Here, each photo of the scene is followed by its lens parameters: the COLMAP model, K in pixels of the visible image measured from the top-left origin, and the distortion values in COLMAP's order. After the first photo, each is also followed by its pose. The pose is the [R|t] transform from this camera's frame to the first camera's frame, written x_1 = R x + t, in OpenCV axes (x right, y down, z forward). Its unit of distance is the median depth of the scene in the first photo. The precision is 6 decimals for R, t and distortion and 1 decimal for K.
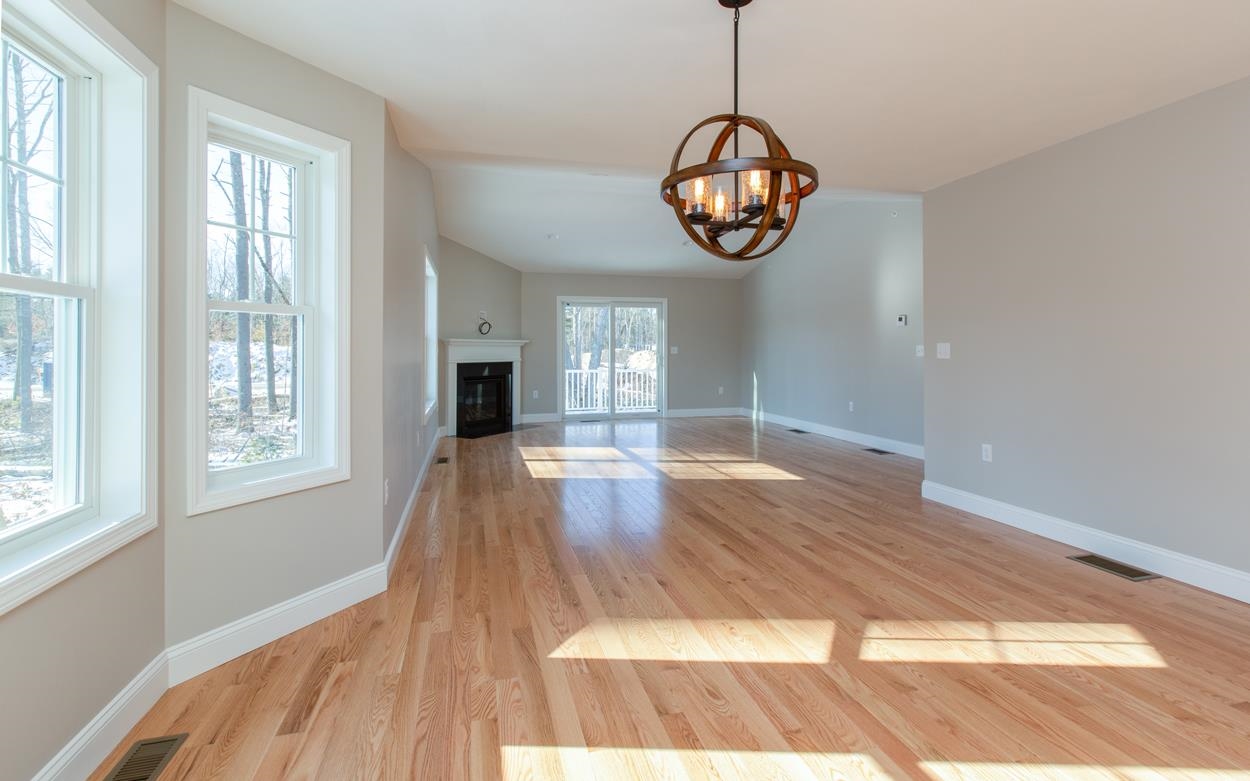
lens RADIAL K [[573.7, 0, 620.9], [0, 573.7, 355.4], [0, 0, 1]] dist [0.000085, -0.001844]
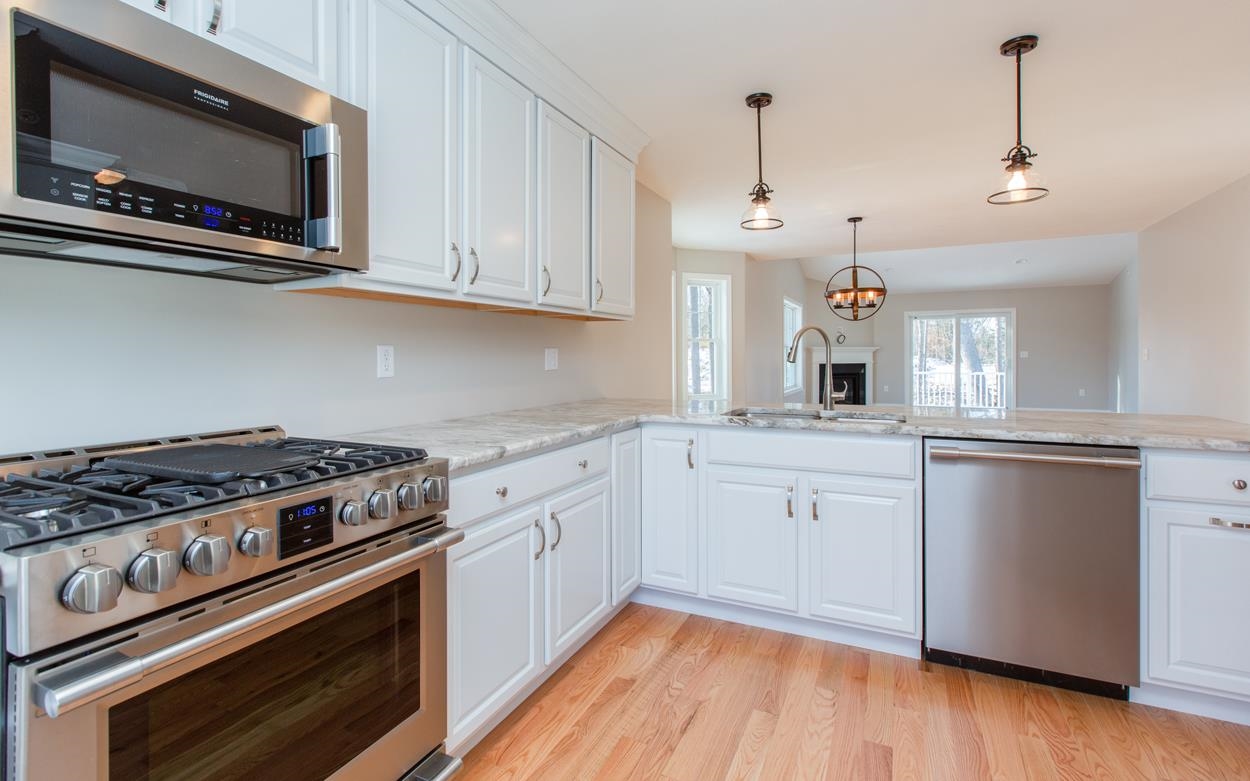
lens RADIAL K [[573.7, 0, 617.5], [0, 573.7, 361.1], [0, 0, 1]] dist [0.000085, -0.001844]
pose [[0.754223, 0.005593, -0.656595, 0.241989], [-0.004013, 0.999984, 0.003908, 0.002728], [0.656606, -0.000312, 0.754234, -0.370682]]
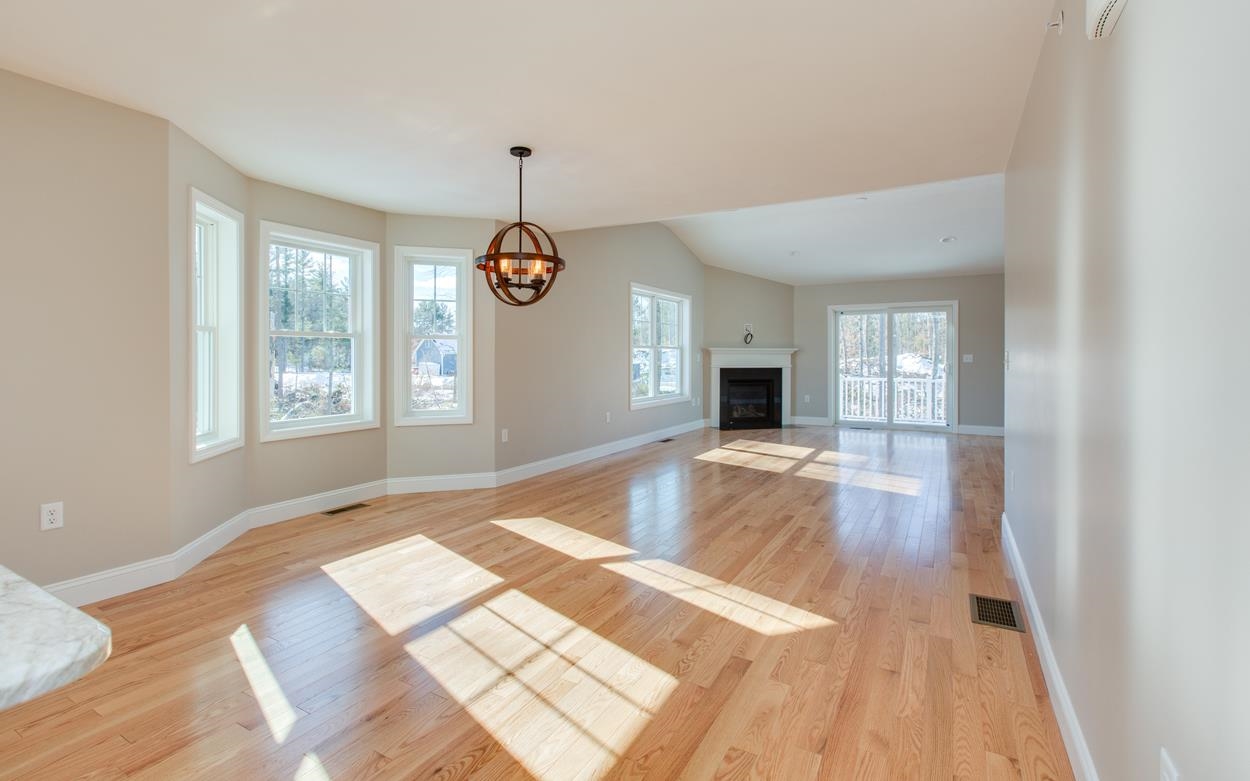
lens RADIAL K [[573.7, 0, 620.8], [0, 573.7, 358.9], [0, 0, 1]] dist [0.000085, -0.001844]
pose [[0.710961, 0.006174, -0.703205, 0.355013], [-0.009585, 0.999954, -0.000911, -0.002135], [0.703166, 0.007388, 0.710987, -0.007318]]
